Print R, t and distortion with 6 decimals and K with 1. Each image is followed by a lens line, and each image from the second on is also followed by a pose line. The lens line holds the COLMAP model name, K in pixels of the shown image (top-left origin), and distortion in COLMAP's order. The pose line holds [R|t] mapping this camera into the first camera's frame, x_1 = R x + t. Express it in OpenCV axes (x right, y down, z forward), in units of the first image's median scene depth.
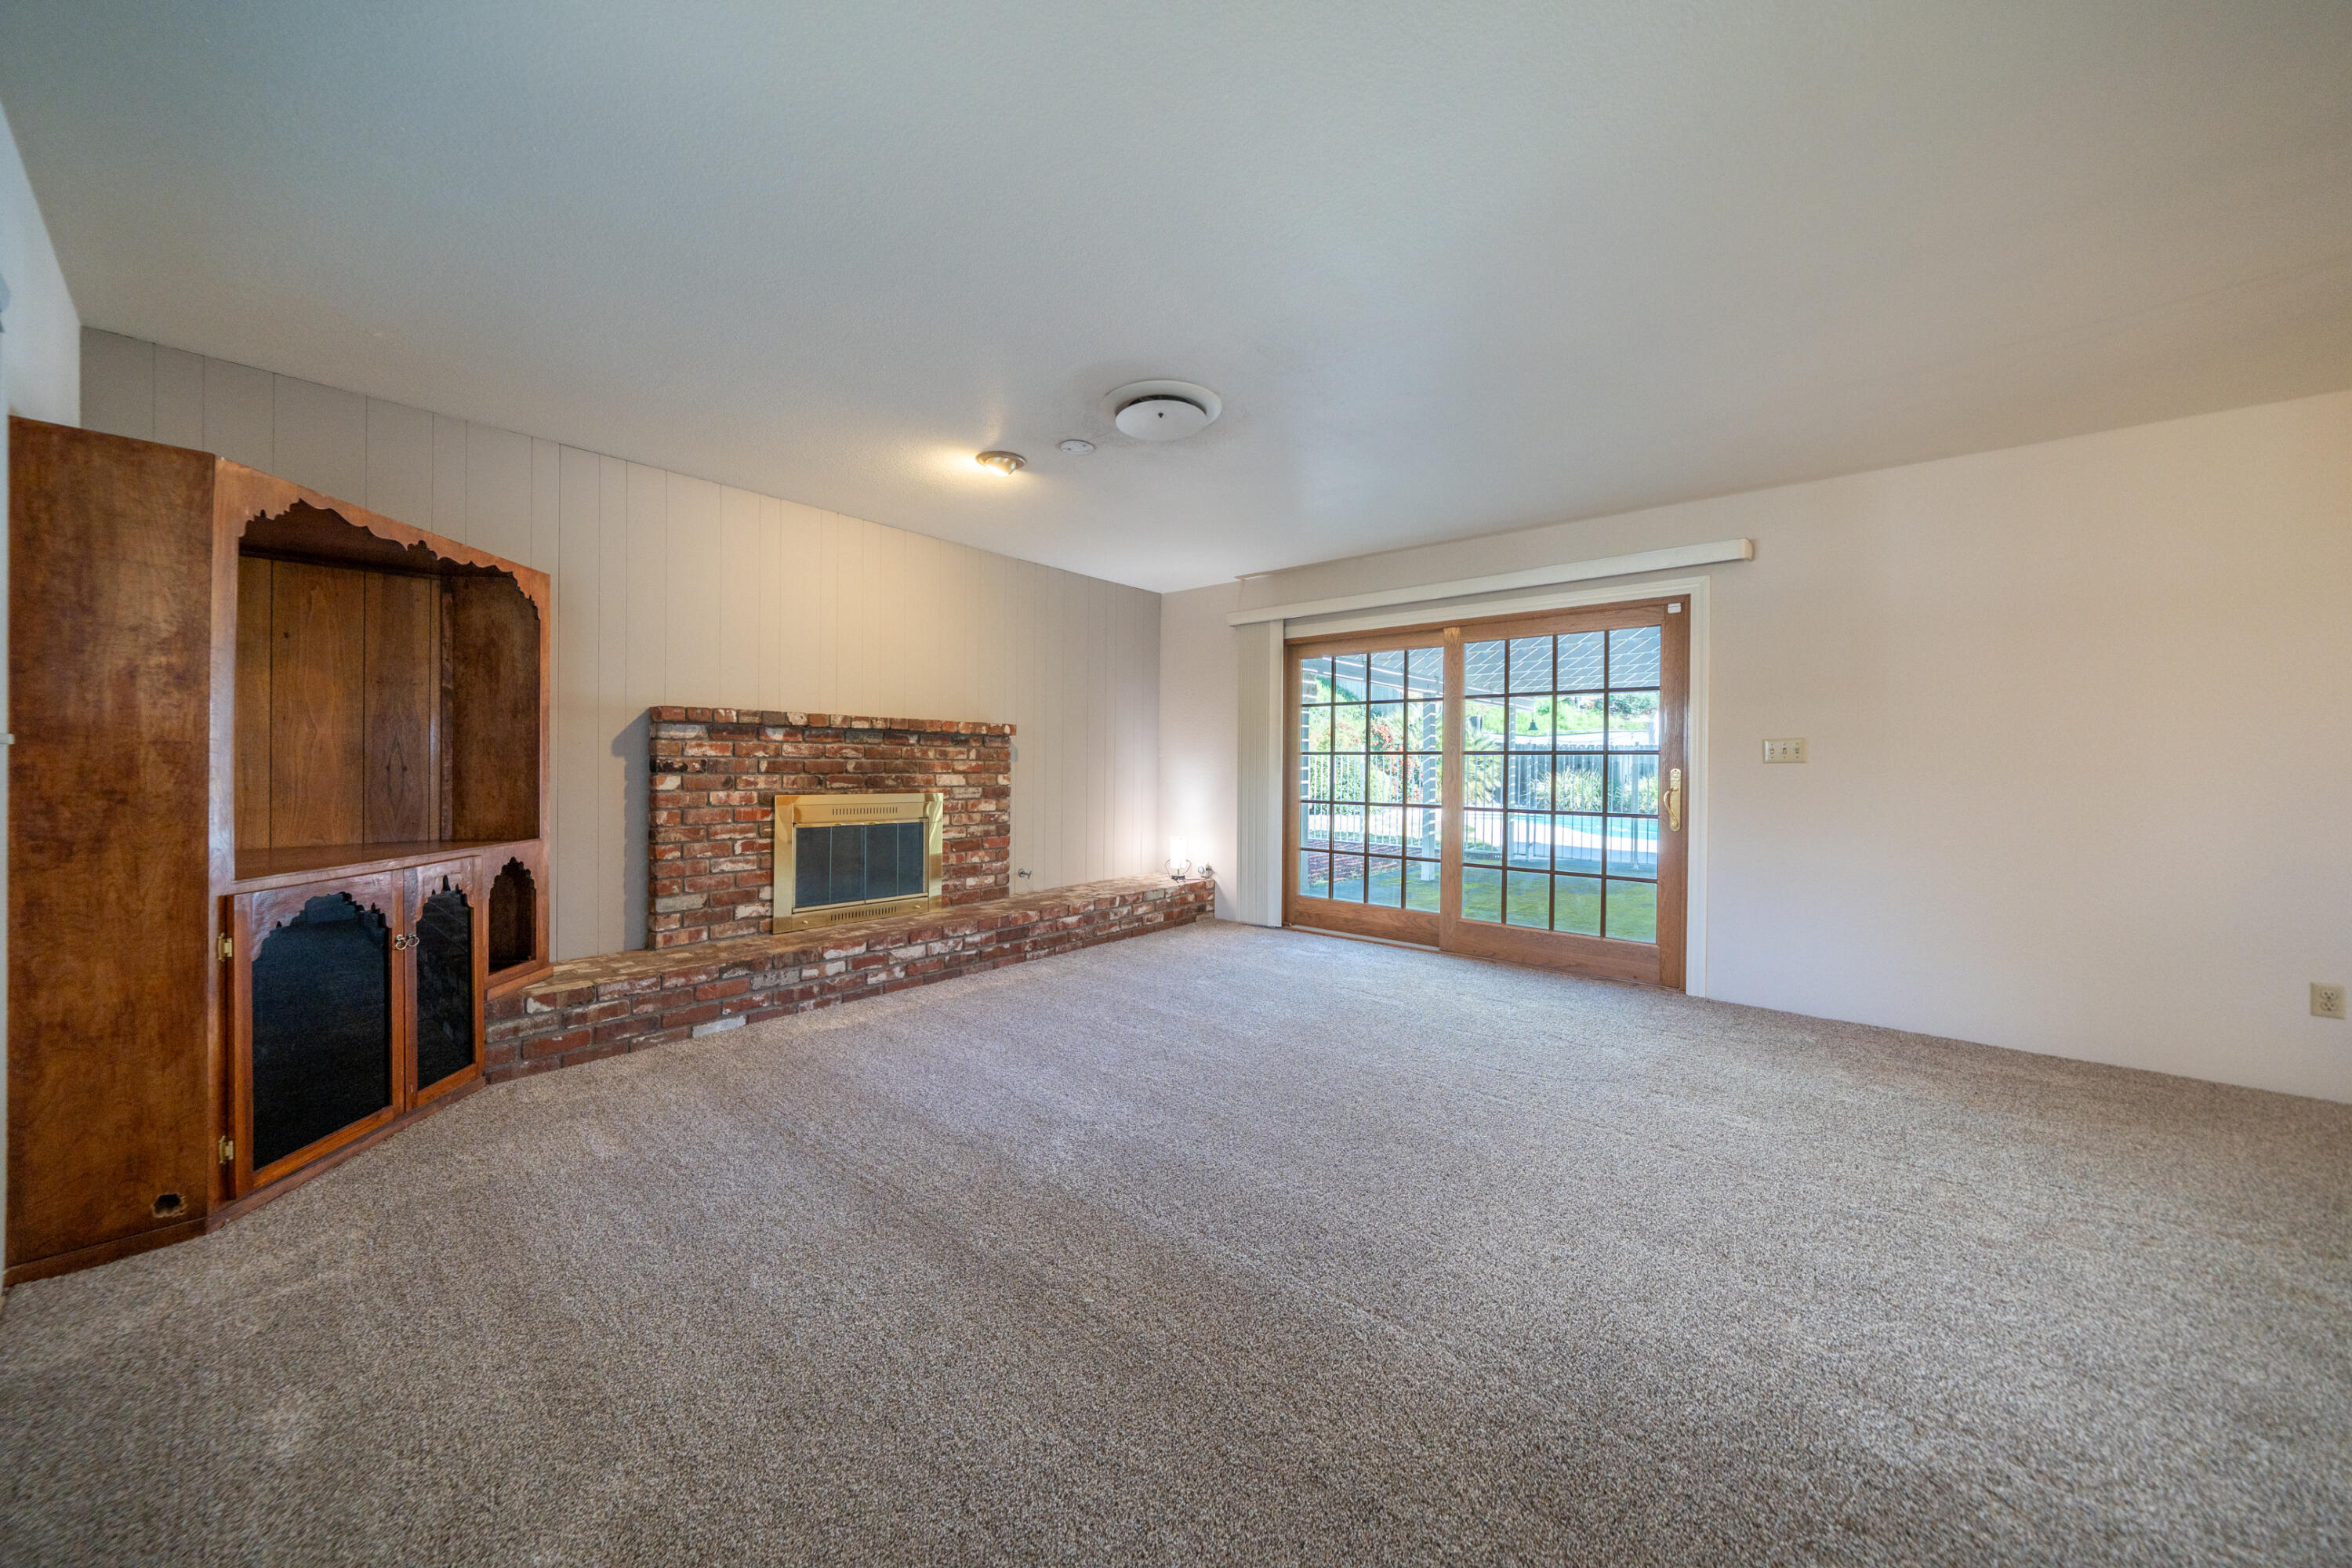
lens RADIAL K [[813.1, 0, 1172.5], [0, 813.1, 762.8], [0, 0, 1]] dist [-0.003342, -0.000312]
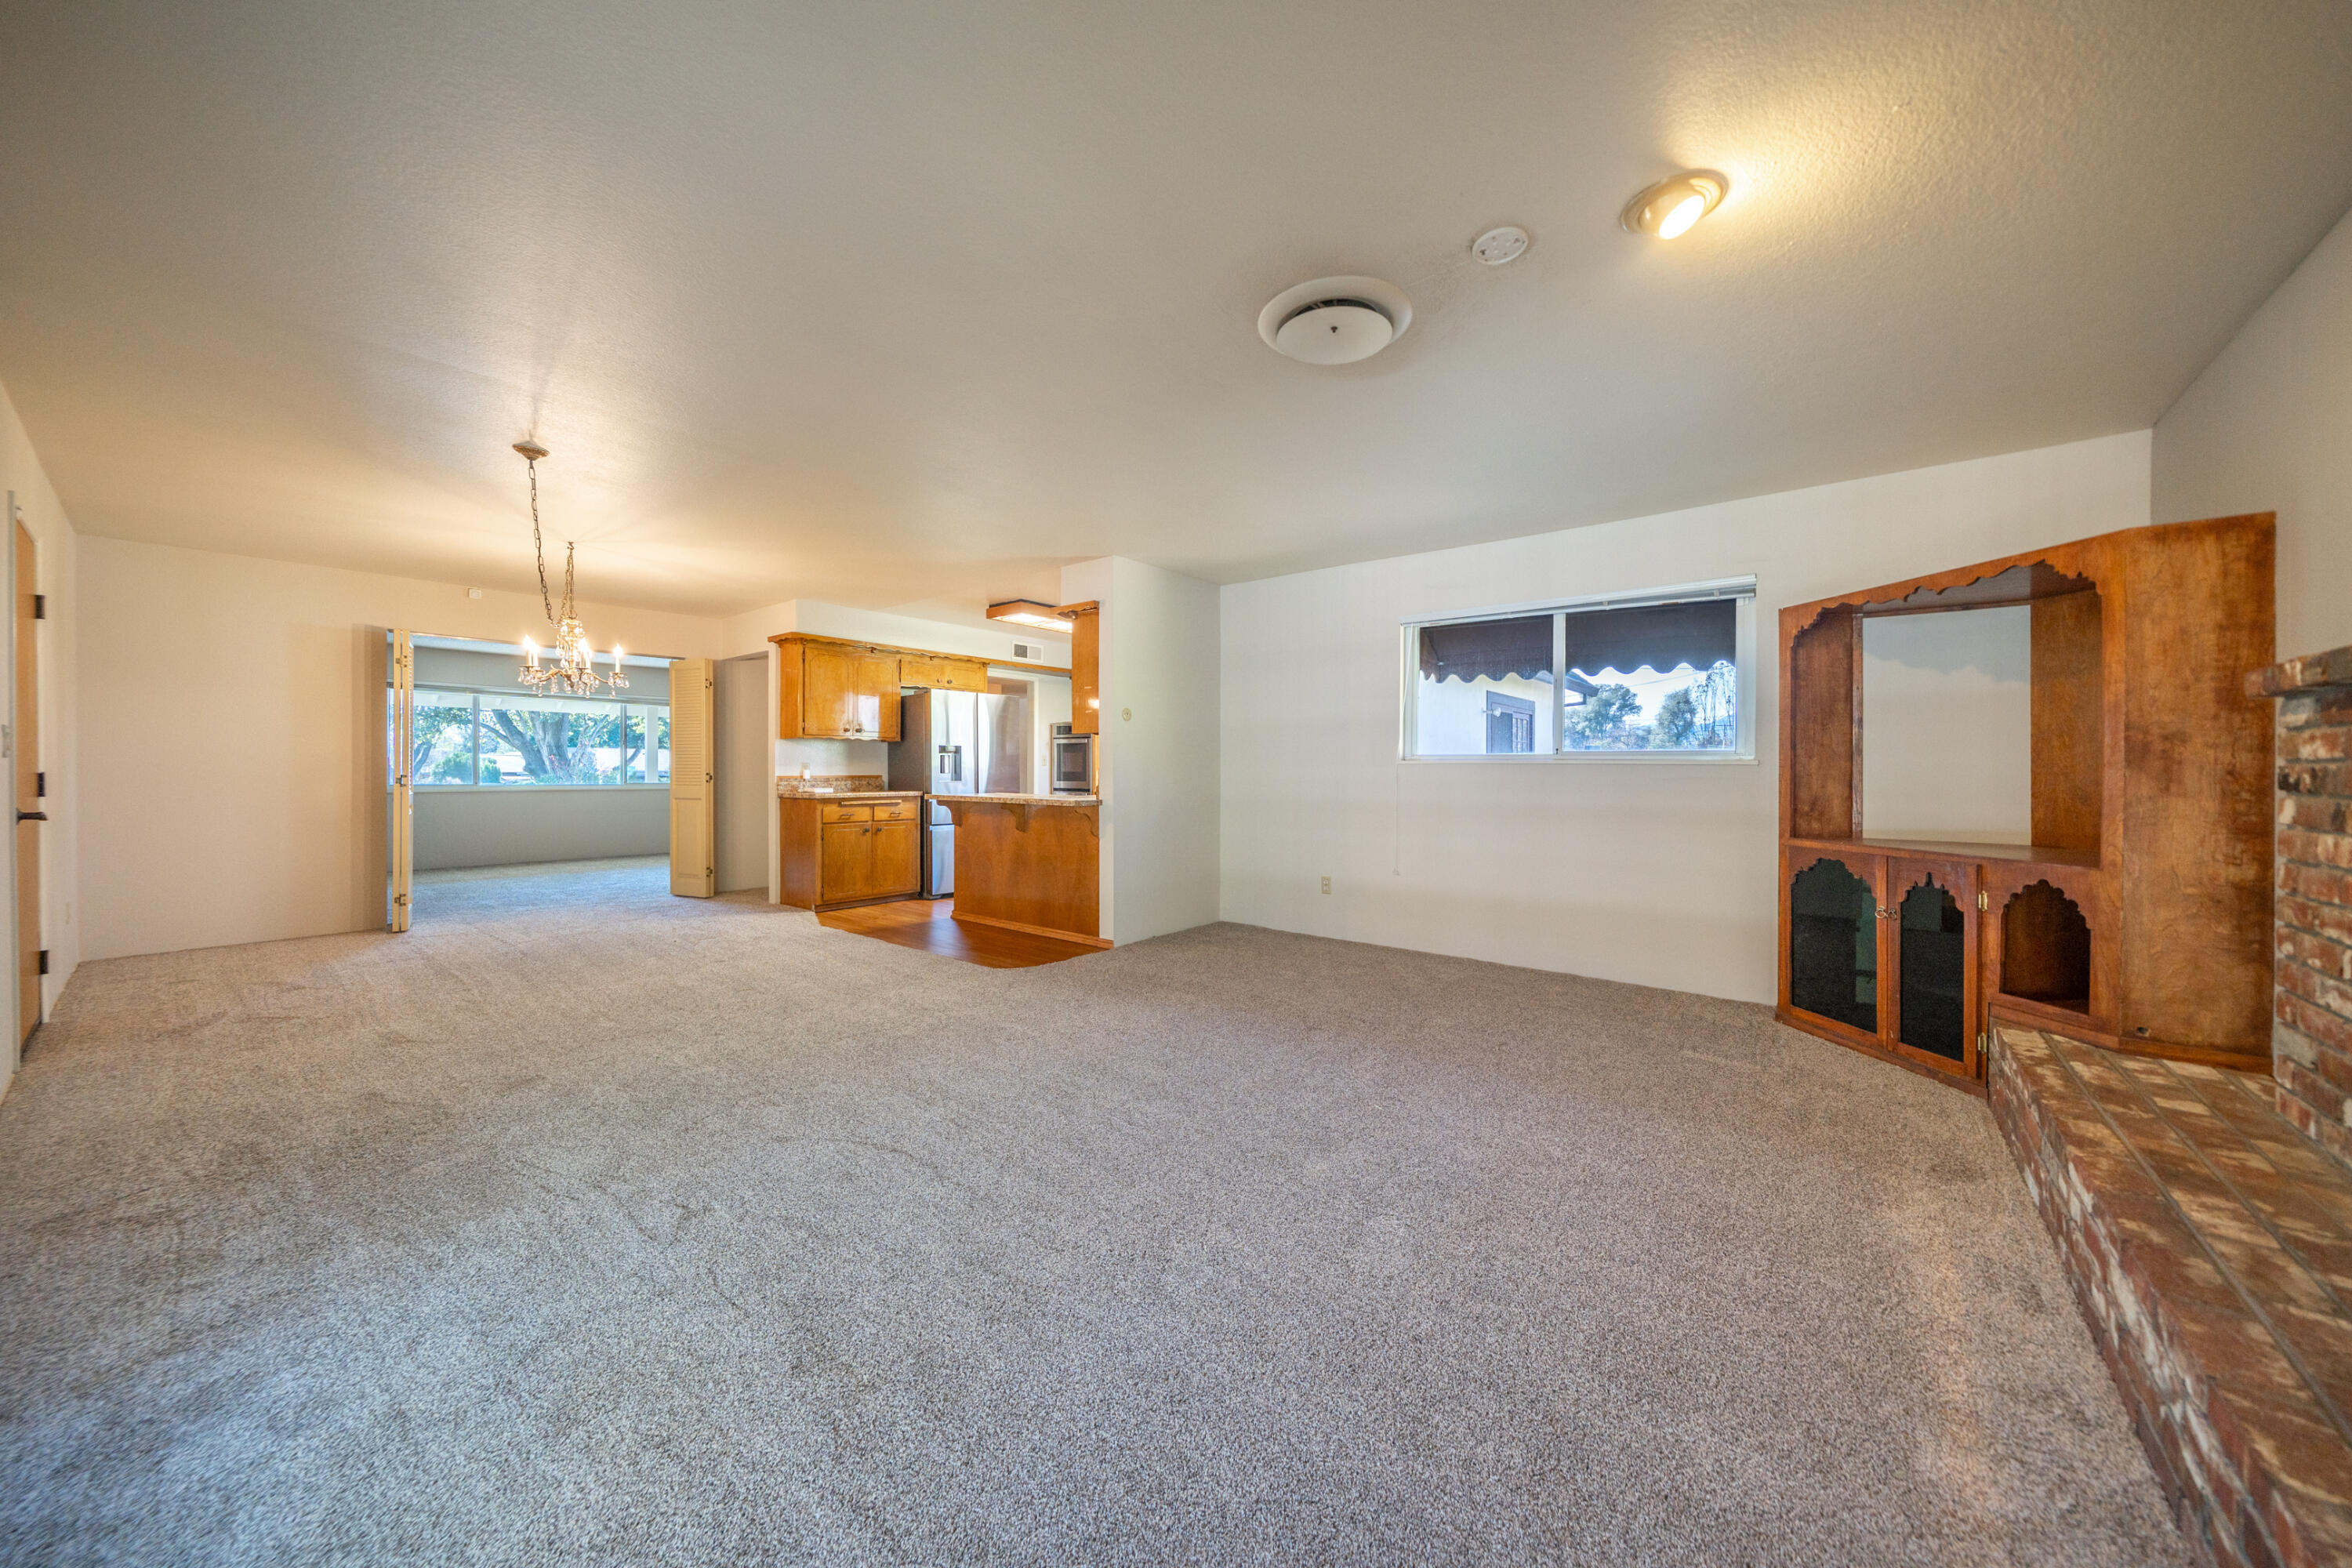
lens RADIAL K [[813.1, 0, 1171.6], [0, 813.1, 778.8], [0, 0, 1]] dist [-0.003342, -0.000312]
pose [[-0.999645, 0.001047, -0.026607, 0.144822], [0.000730, 0.999929, 0.011904, -0.002470], [0.026617, 0.011880, -0.999575, 1.816309]]
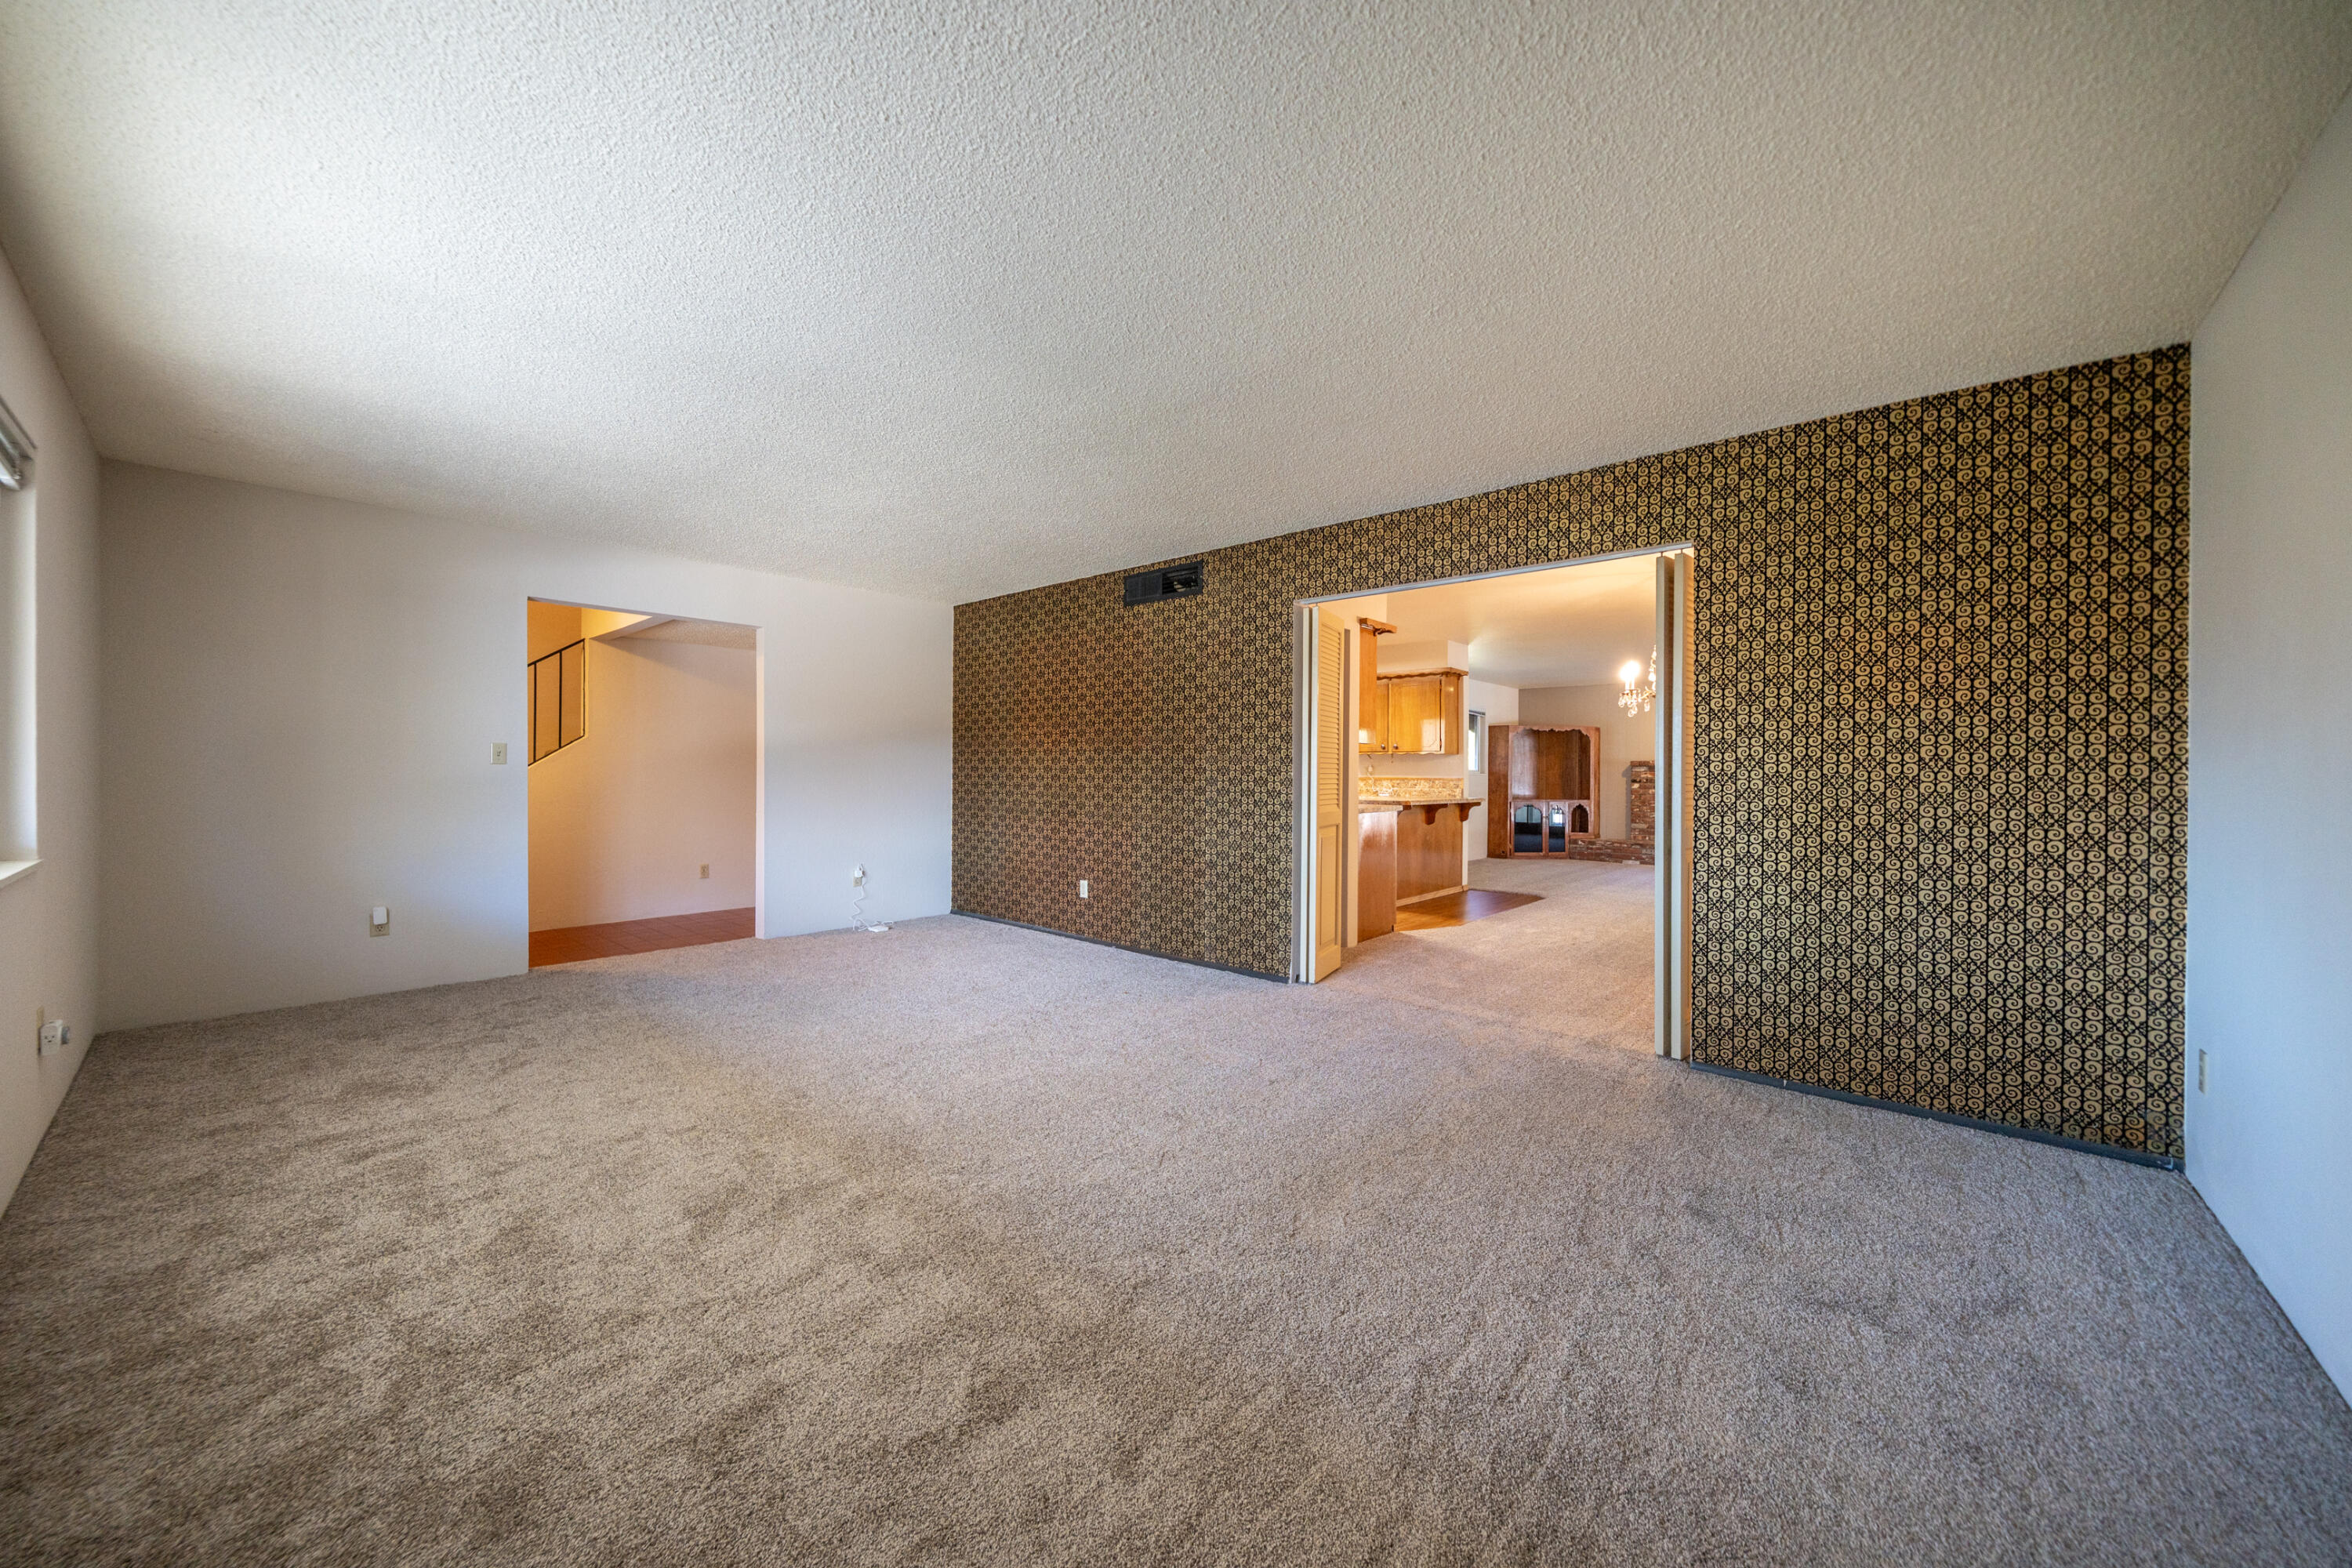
lens RADIAL K [[813.1, 0, 1180.5], [0, 813.1, 782.3], [0, 0, 1]] dist [-0.003342, -0.000312]
pose [[0.000341, 0.002315, -0.999997, 2.927096], [-0.014223, 0.999896, 0.002310, 0.033320], [0.999899, 0.014222, 0.000374, -0.853290]]
